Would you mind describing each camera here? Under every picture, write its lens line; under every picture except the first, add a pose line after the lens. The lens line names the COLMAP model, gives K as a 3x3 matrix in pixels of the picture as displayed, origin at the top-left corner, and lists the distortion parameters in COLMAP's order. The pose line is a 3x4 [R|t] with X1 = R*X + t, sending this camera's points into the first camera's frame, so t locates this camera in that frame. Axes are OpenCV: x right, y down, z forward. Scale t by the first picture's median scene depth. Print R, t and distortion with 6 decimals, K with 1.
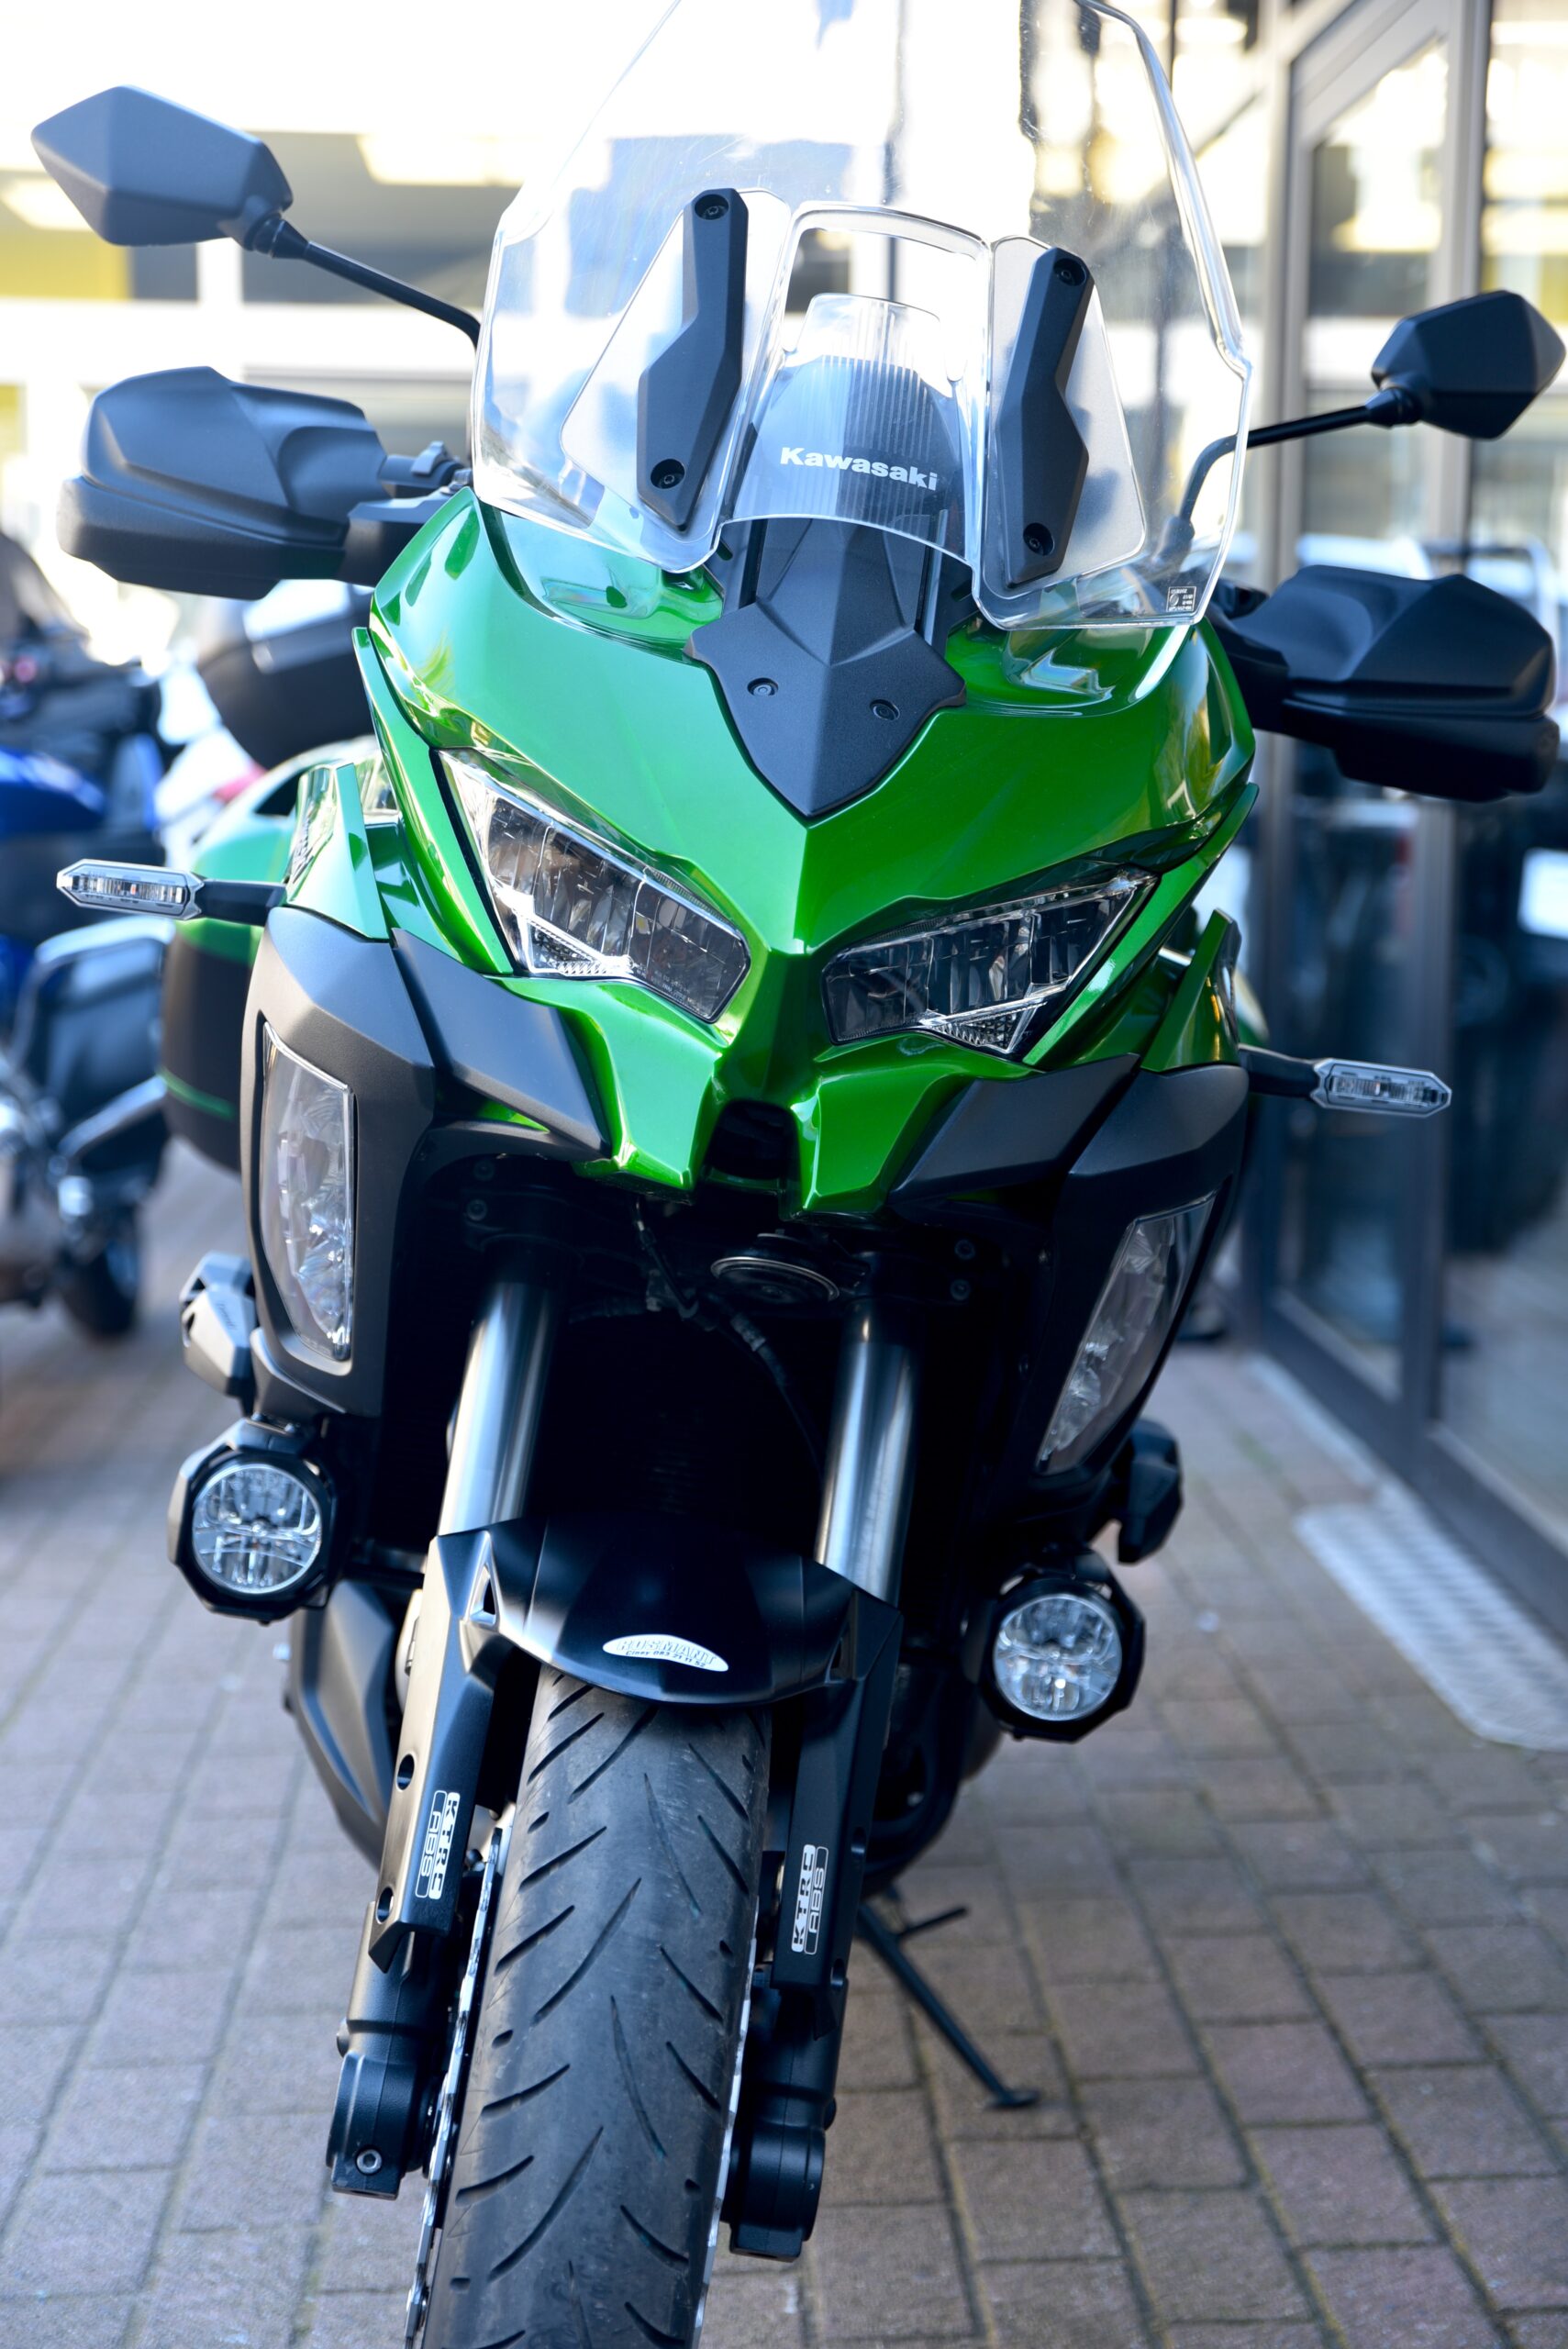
lens RADIAL K [[3705.1, 0, 784.0], [0, 3705.1, 1174.5], [0, 0, 1]] dist [0.159554, -0.042208]
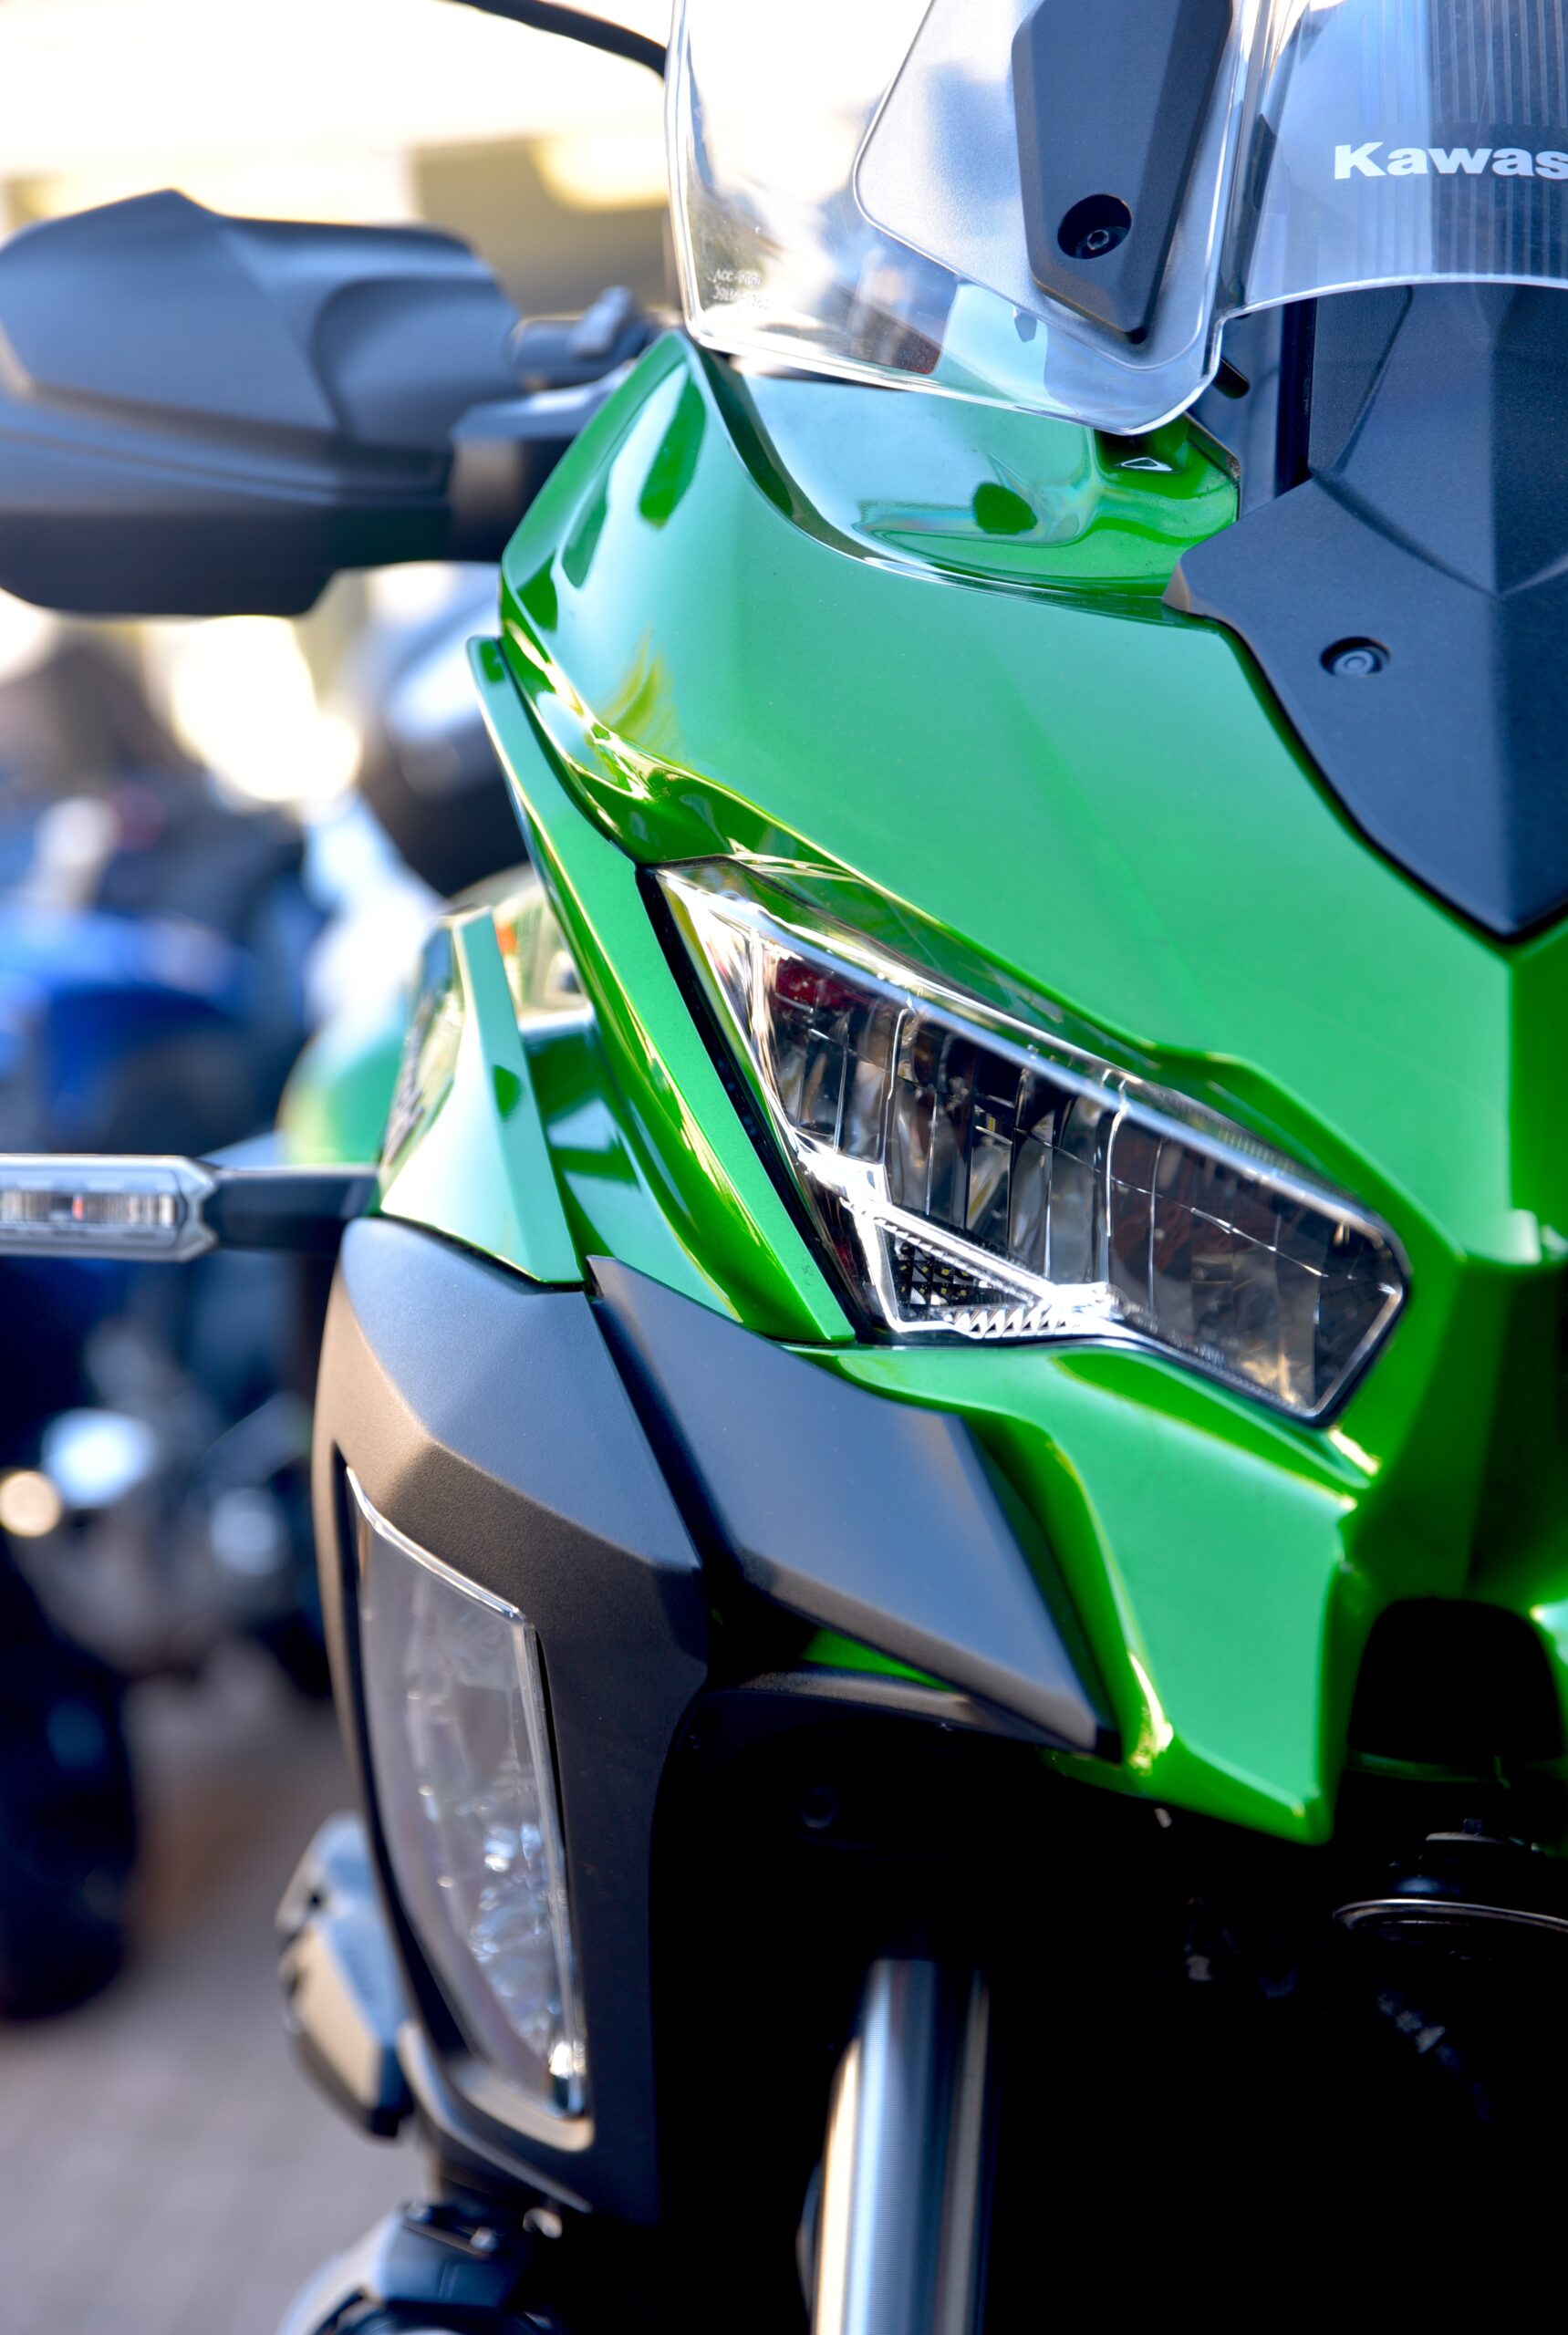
lens RADIAL K [[4161.9, 0, 751.0], [0, 4161.9, 1168.1], [0, 0, 1]] dist [0.229918, -0.102027]
pose [[0.992002, -0.090746, -0.087729, -0.037890], [0.087399, 0.995318, -0.041279, -0.053497], [0.091064, 0.033282, 0.995289, 0.476137]]
